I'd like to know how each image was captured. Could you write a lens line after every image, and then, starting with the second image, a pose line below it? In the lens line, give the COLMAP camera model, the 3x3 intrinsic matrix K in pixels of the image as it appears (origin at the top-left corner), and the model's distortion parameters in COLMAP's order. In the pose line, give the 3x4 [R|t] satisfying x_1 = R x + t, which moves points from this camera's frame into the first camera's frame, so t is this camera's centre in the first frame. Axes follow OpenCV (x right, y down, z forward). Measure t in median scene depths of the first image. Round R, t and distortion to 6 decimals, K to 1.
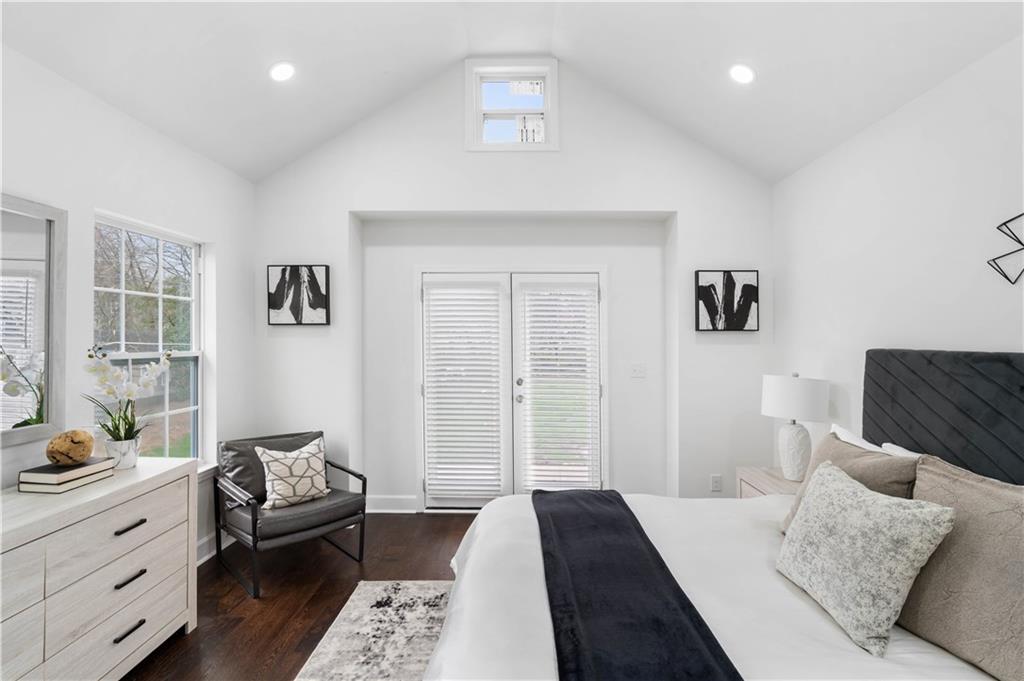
lens RADIAL K [[469.5, 0, 509.4], [0, 469.5, 337.8], [0, 0, 1]] dist [-0.000550, 0.000084]
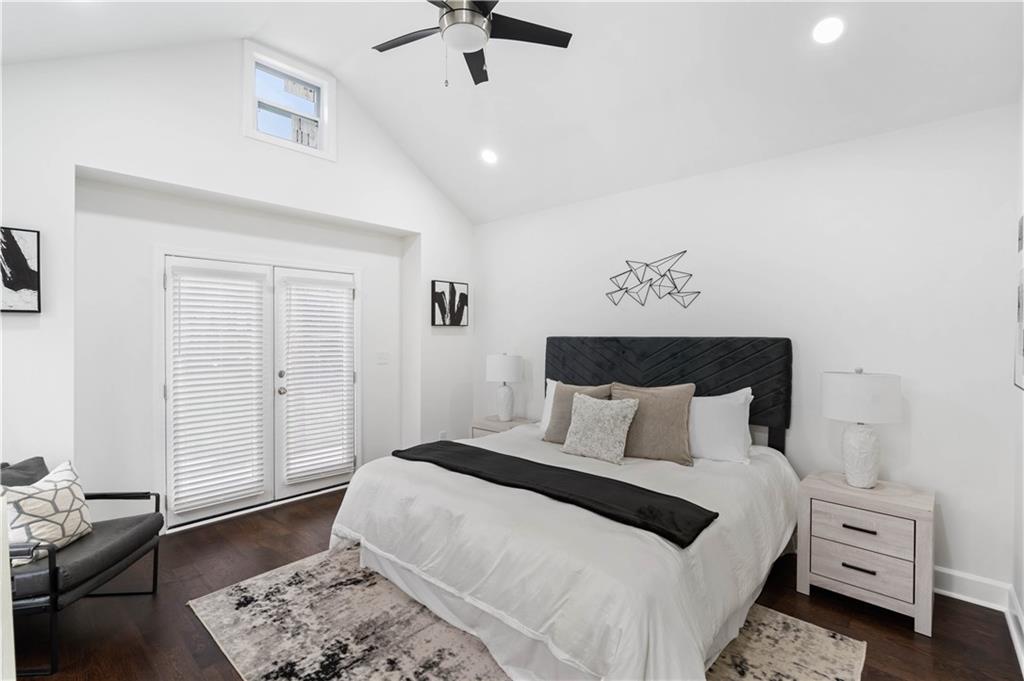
lens RADIAL K [[469.5, 0, 502.1], [0, 469.5, 337.4], [0, 0, 1]] dist [-0.000550, 0.000084]
pose [[0.662672, -0.009668, 0.748847, -0.476963], [0.002117, 0.999937, 0.011036, 0.004817], [-0.748907, -0.005728, 0.662651, -0.031277]]
